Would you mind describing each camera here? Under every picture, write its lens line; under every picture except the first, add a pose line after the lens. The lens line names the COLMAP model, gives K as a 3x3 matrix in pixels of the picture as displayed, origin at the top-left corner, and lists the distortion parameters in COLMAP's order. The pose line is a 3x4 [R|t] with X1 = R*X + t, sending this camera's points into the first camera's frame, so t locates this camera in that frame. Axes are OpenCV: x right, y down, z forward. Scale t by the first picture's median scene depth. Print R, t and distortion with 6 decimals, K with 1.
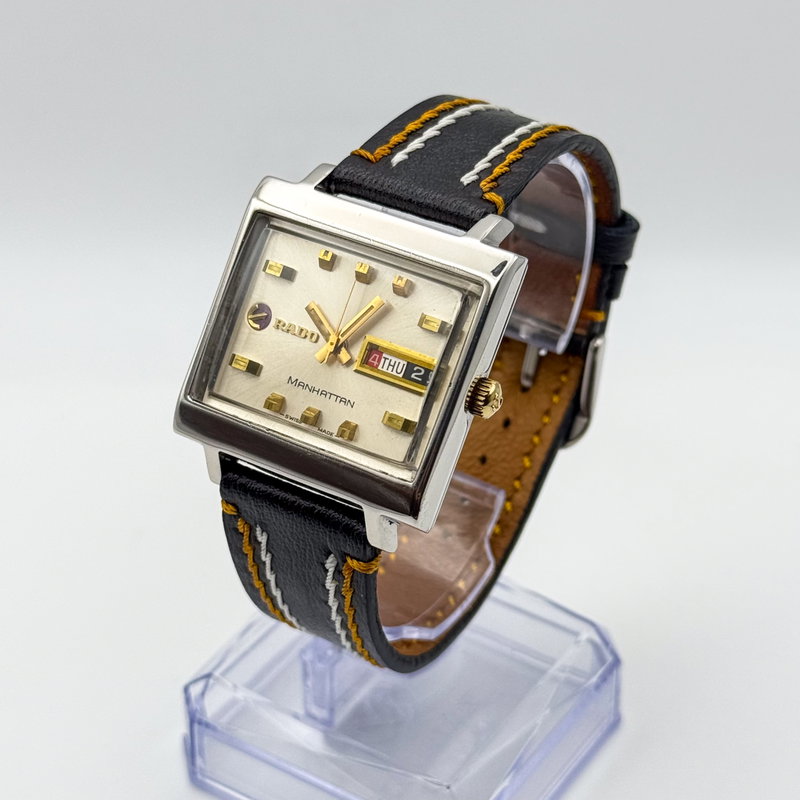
lens RADIAL K [[2057.4, 0, 400.0], [0, 2057.4, 400.0], [0, 0, 1]] dist [-0.092291, -0.306582]
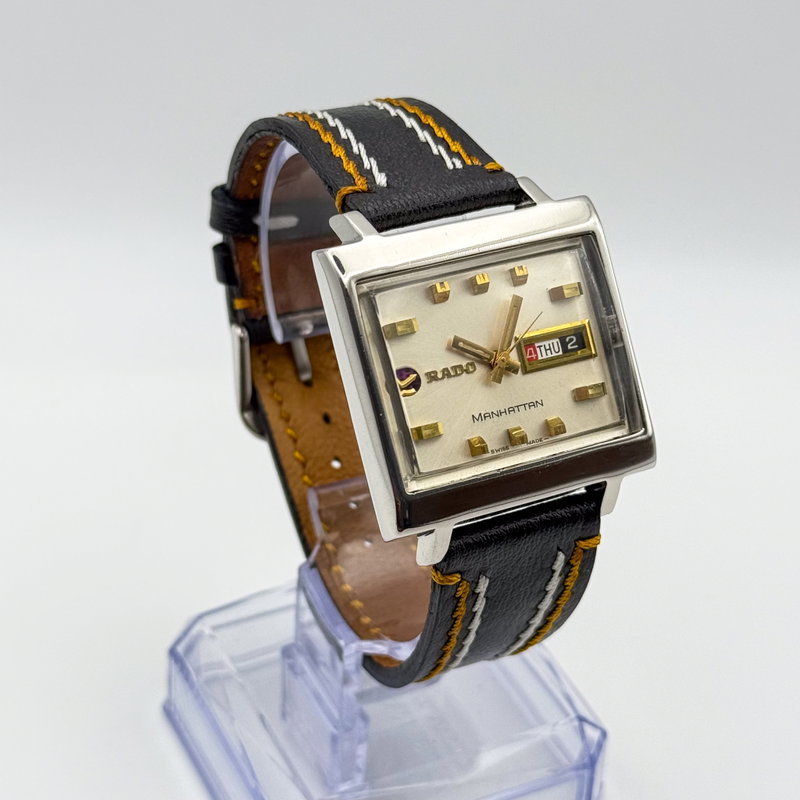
lens RADIAL K [[2057.4, 0, 400.0], [0, 2057.4, 400.0], [0, 0, 1]] dist [-0.092291, -0.306582]
pose [[0.504334, -0.473580, 0.722059, -0.770010], [0.439629, 0.860527, 0.257331, -0.283070], [-0.743219, 0.187657, 0.642192, 0.412180]]
